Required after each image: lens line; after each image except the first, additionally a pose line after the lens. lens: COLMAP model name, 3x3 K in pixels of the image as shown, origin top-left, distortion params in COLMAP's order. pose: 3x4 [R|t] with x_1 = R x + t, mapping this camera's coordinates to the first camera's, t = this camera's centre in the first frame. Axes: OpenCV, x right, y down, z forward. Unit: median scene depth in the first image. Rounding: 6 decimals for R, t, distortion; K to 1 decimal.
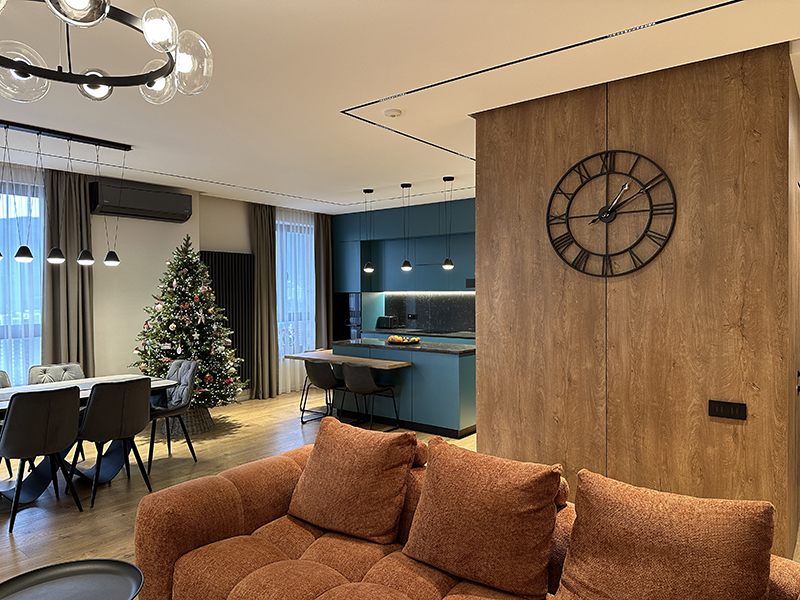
lens RADIAL K [[548.7, 0, 388.3], [0, 548.7, 290.6], [0, 0, 1]] dist [0.057326, -0.075456]
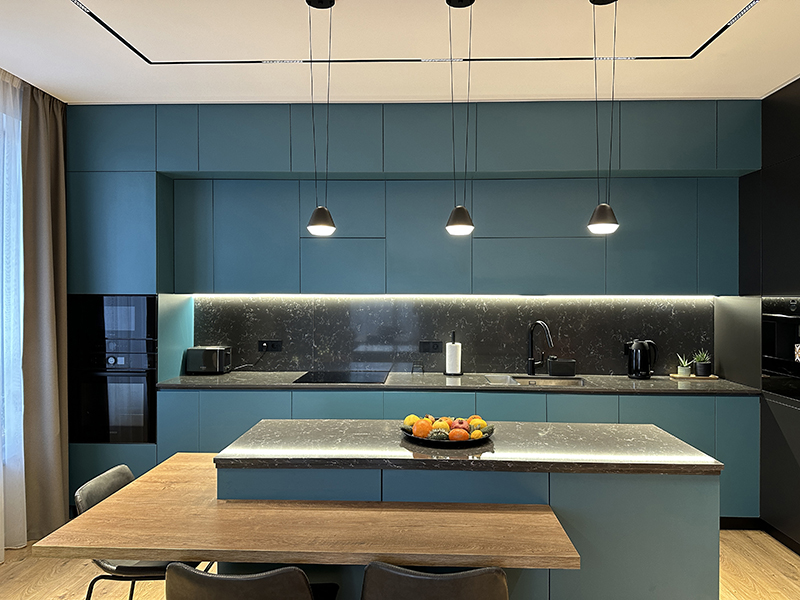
lens RADIAL K [[571.3, 0, 400.0], [0, 571.3, 300.0], [0, 0, 1]] dist [0.060496, -0.087303]
pose [[0.804664, 0.004132, 0.593716, -0.400533], [-0.008309, 0.999956, 0.004302, 0.009915], [-0.593673, -0.008395, 0.804663, 1.317226]]
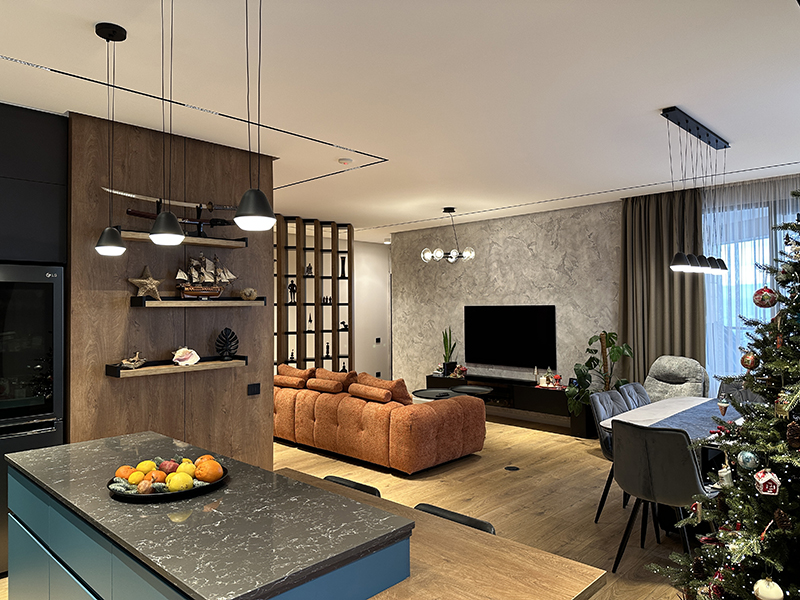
lens RADIAL K [[571.3, 0, 400.0], [0, 571.3, 300.0], [0, 0, 1]] dist [0.060496, -0.087303]
pose [[-0.996011, 0.010537, 0.088604, -0.231443], [0.009674, 0.999902, -0.010157, -0.003452], [-0.088703, -0.009259, -0.996015, 2.402435]]
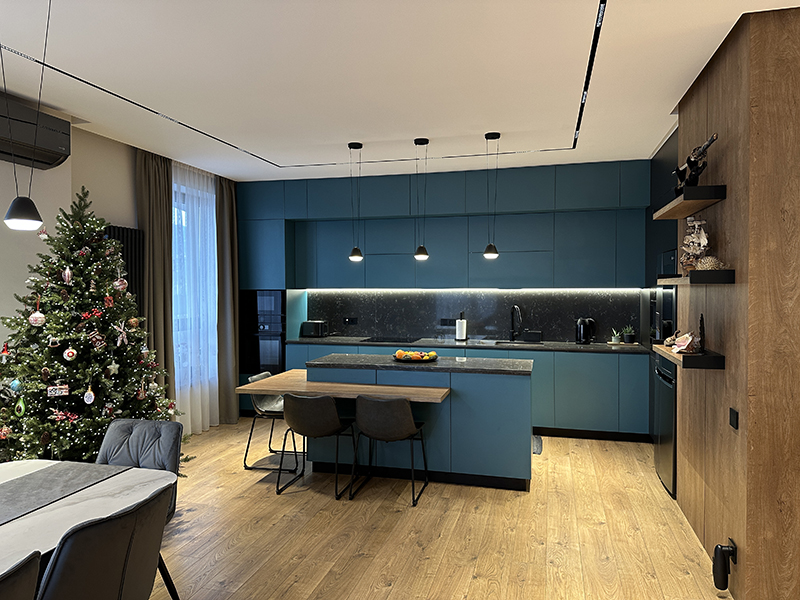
lens RADIAL K [[565.3, 0, 397.1], [0, 565.3, 286.8], [0, 0, 1]] dist [0.059376, -0.090301]
pose [[0.915864, 0.002950, 0.401478, -0.537067], [-0.002626, 0.999996, -0.001357, 0.000272], [-0.401480, 0.000188, 0.915868, 0.604033]]
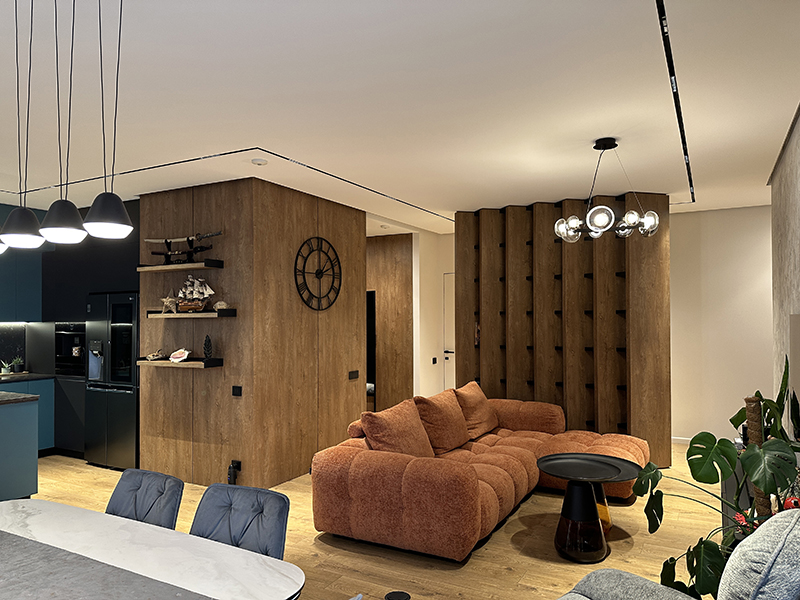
lens RADIAL K [[571.3, 0, 400.0], [0, 571.3, 300.0], [0, 0, 1]] dist [0.060496, -0.087303]
pose [[-0.168875, 0.034534, 0.985032, -1.290308], [0.010408, 0.999393, -0.033253, 0.003924], [-0.985583, 0.004637, -0.169132, 0.981111]]
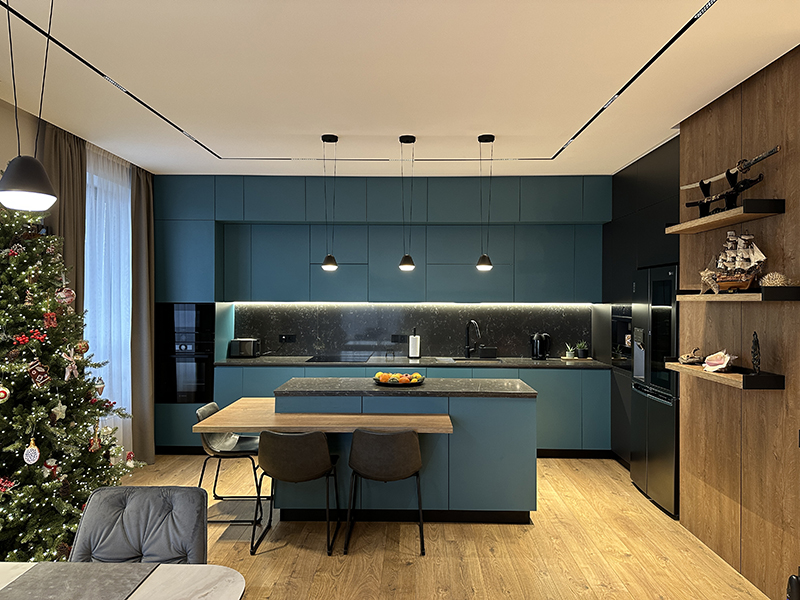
lens RADIAL K [[567.5, 0, 400.4], [0, 567.5, 288.5], [0, 0, 1]] dist [0.044653, -0.057003]
pose [[0.793201, 0.020111, 0.608628, -0.689264], [-0.008509, 0.999723, -0.021944, -0.001342], [-0.608901, 0.012228, 0.793152, 0.866290]]
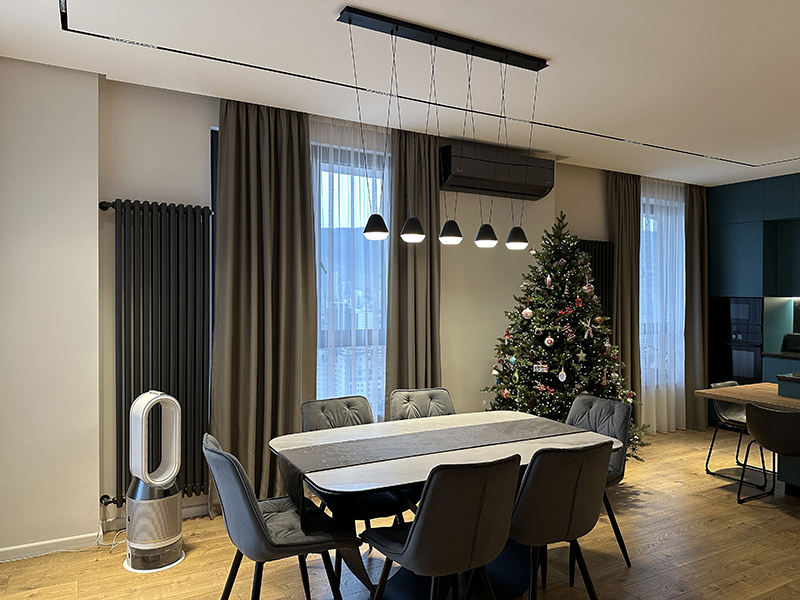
lens RADIAL K [[548.7, 0, 388.3], [0, 548.7, 290.6], [0, 0, 1]] dist [0.057326, -0.075456]
pose [[0.917307, 0.015564, -0.397877, -0.501067], [-0.017083, 0.999854, -0.000272, 0.008007], [0.397815, 0.007047, 0.917439, 0.458284]]
